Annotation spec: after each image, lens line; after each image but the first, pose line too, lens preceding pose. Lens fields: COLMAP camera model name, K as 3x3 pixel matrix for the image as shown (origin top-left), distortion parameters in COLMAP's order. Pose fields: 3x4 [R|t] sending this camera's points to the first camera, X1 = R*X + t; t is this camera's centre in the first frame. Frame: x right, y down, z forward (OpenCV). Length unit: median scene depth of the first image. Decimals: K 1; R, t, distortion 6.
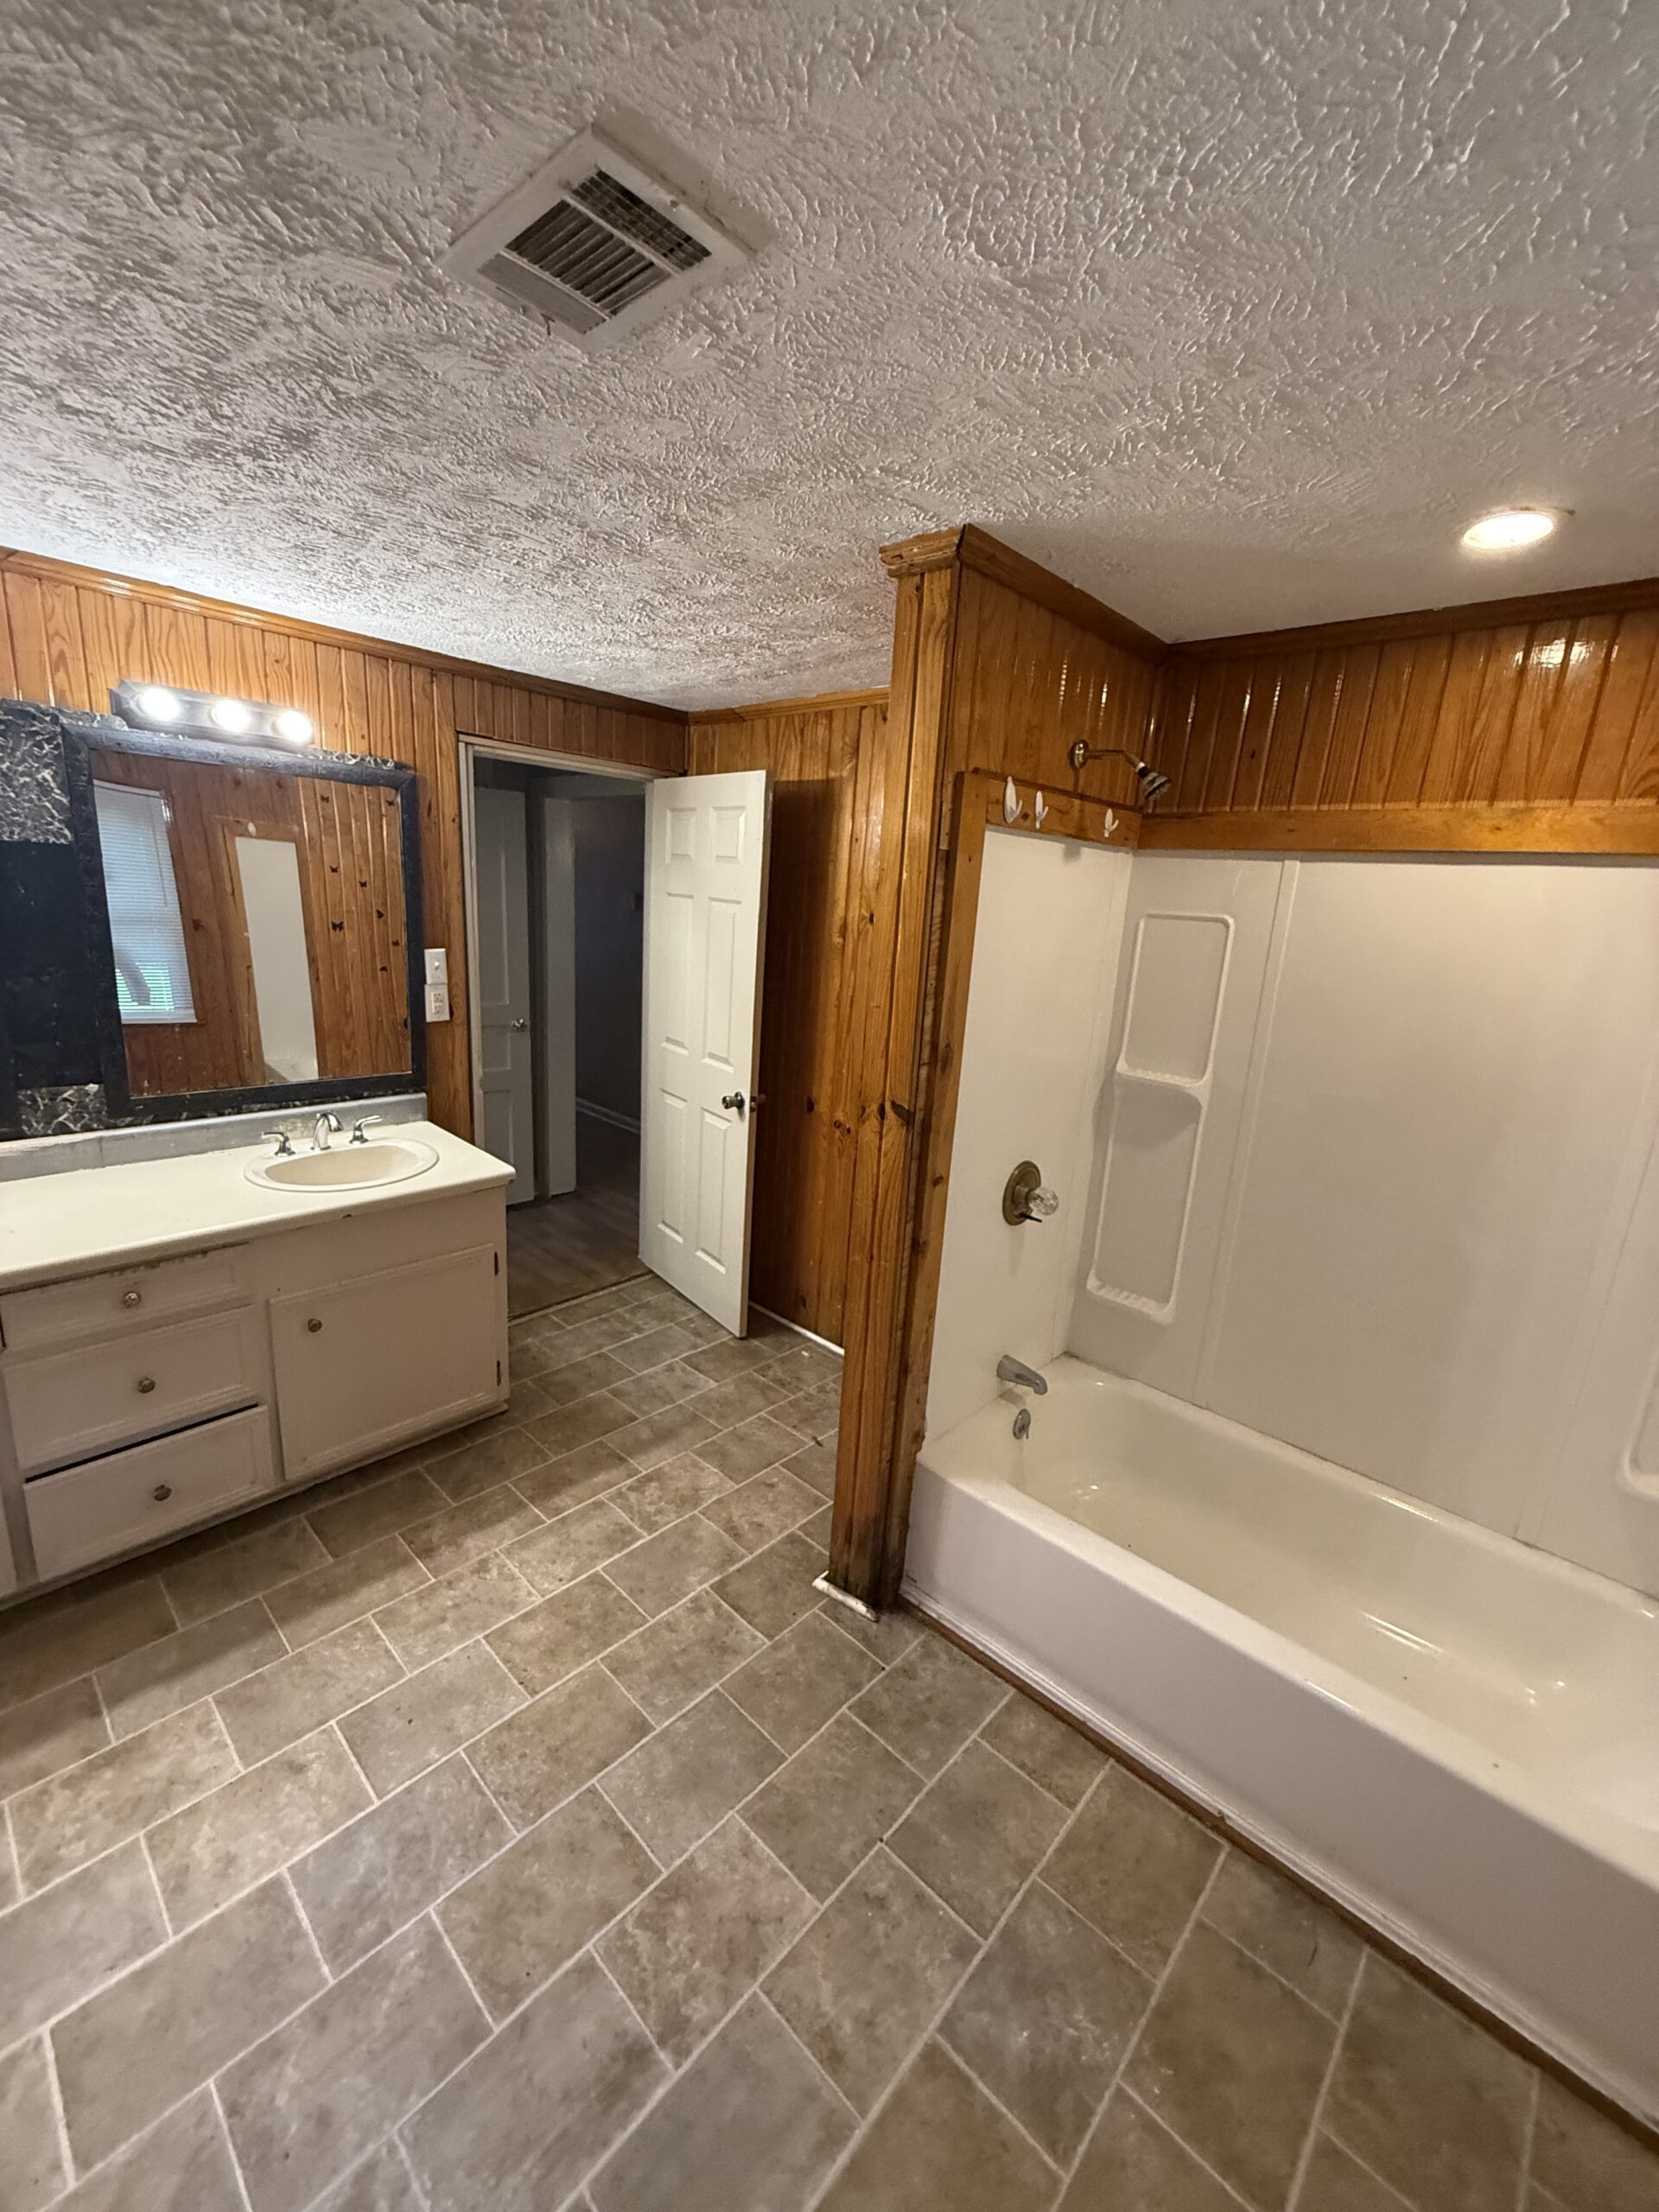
lens RADIAL K [[887.5, 0, 833.7], [0, 887.5, 1101.2], [0, 0, 1]] dist [-0.001206, 0.000638]
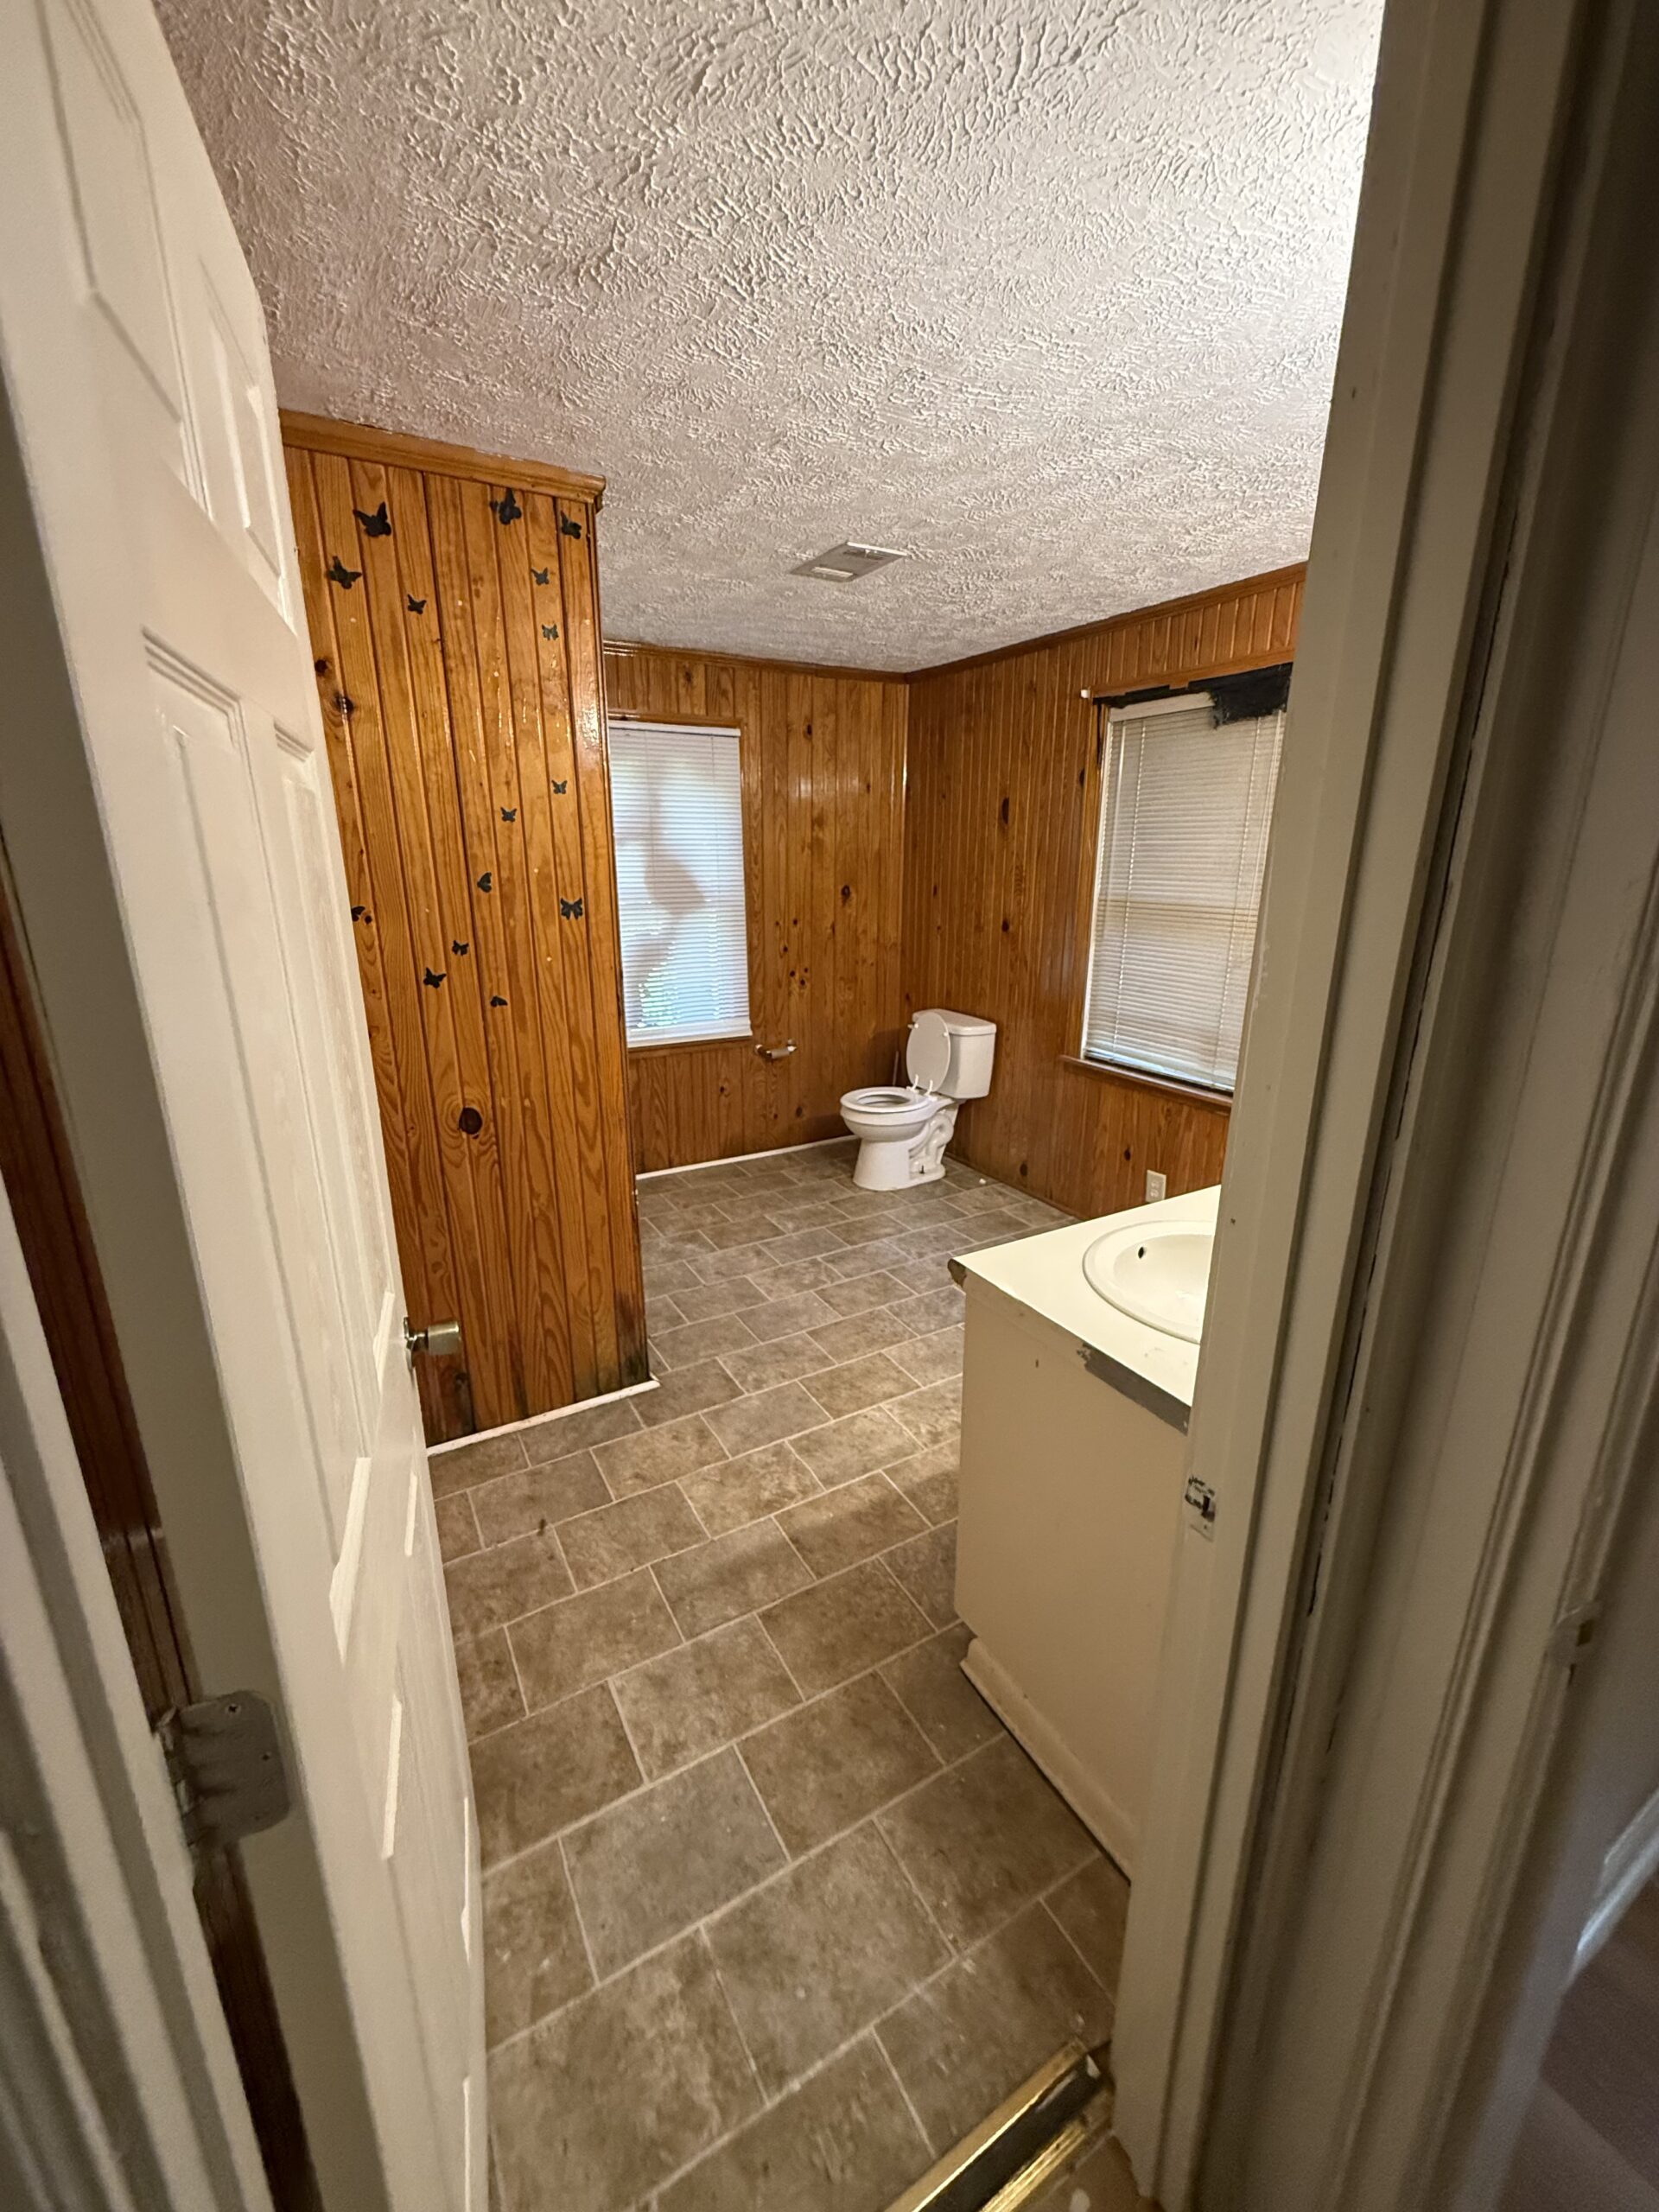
lens RADIAL K [[887.5, 0, 833.7], [0, 887.5, 1101.2], [0, 0, 1]] dist [-0.001206, 0.000638]
pose [[-0.954699, -0.143550, 0.260661, -0.482570], [0.004907, 0.868238, 0.496124, -0.360511], [-0.297534, 0.474927, -0.828201, 1.675985]]
